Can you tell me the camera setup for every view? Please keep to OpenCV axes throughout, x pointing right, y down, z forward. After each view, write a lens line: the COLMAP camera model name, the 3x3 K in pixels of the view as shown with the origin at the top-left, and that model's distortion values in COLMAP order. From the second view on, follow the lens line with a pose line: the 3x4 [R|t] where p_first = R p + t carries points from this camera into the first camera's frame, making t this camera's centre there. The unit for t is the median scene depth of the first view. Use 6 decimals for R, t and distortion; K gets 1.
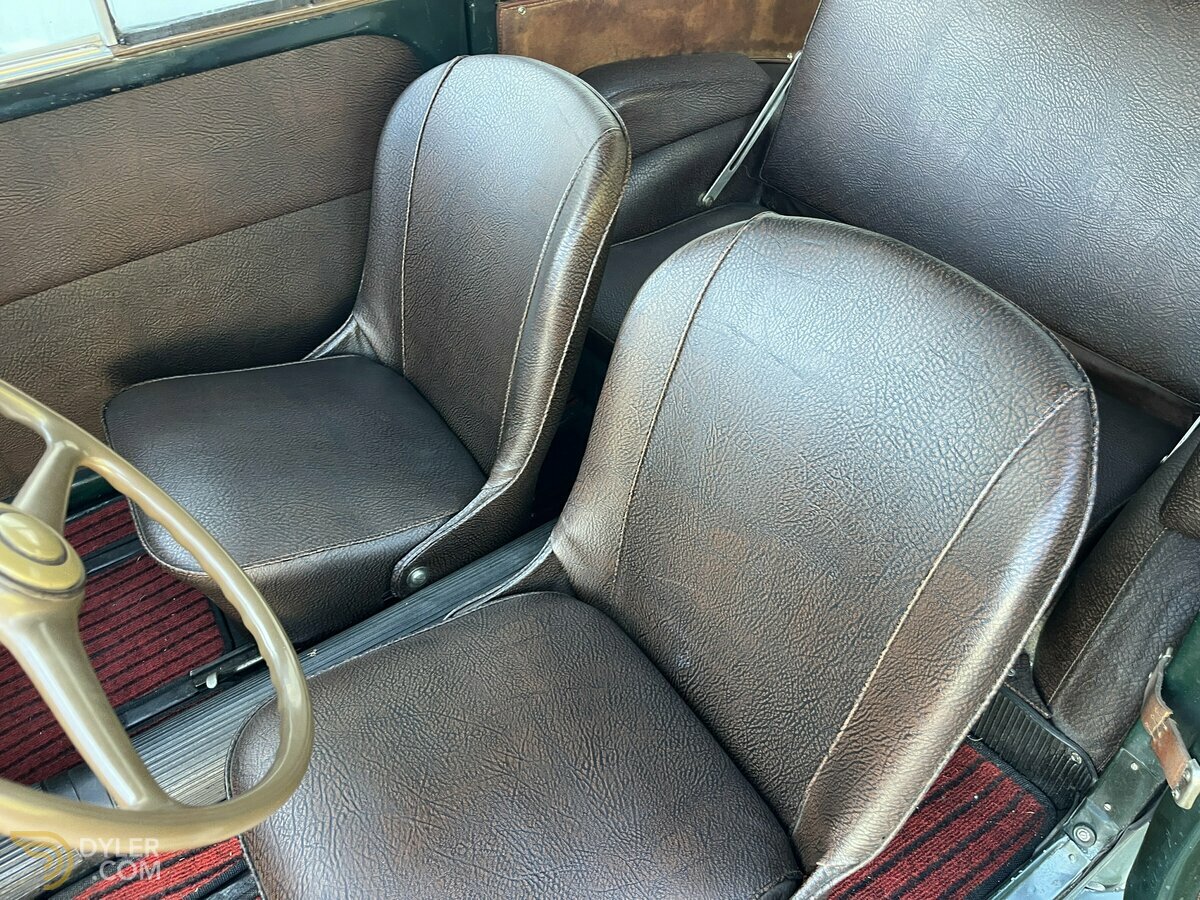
lens RADIAL K [[911.1, 0, 597.8], [0, 911.1, 442.6], [0, 0, 1]] dist [0.049693, -0.077358]
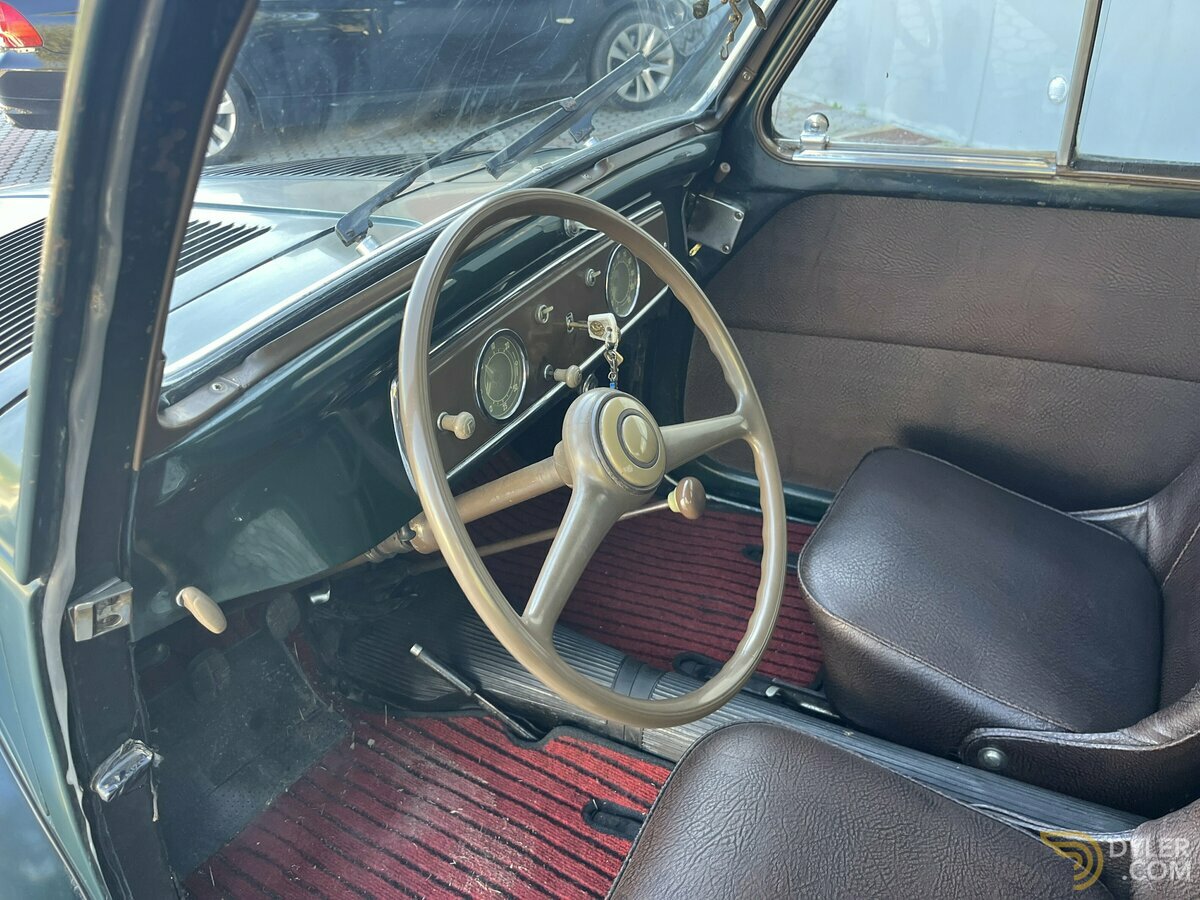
lens RADIAL K [[911.1, 0, 591.5], [0, 911.1, 455.6], [0, 0, 1]] dist [0.049693, -0.077358]
pose [[0.470392, 0.456033, -0.755490, 0.174779], [-0.548634, 0.821683, 0.154392, -0.021521], [0.691181, 0.341863, 0.636709, 0.058028]]
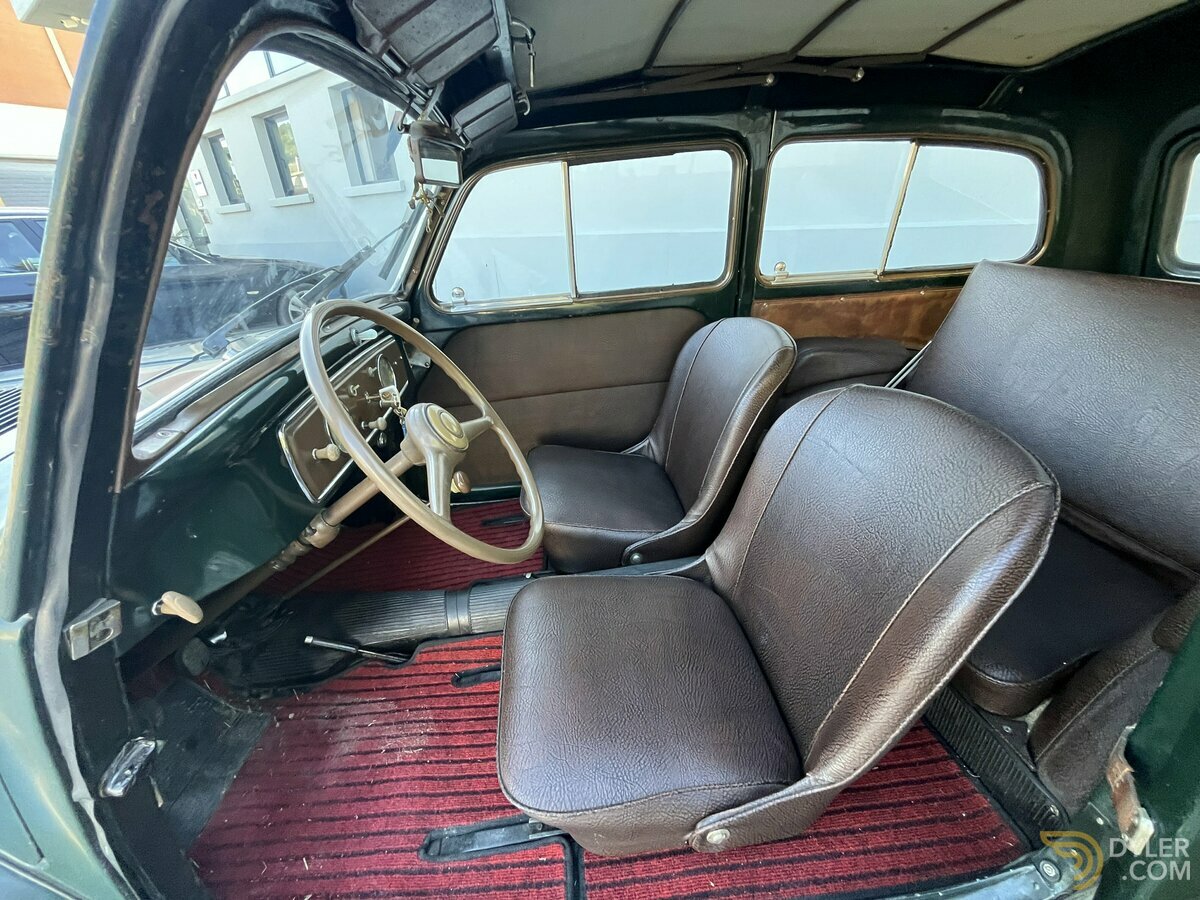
lens RADIAL K [[483.6, 0, 598.2], [0, 483.6, 454.0], [0, 0, 1]] dist [-0.005477, 0.000036]
pose [[0.885312, 0.180330, -0.428606, 0.133215], [-0.272201, 0.948288, -0.163268, 0.135048], [0.377000, 0.261210, 0.888617, 0.022634]]
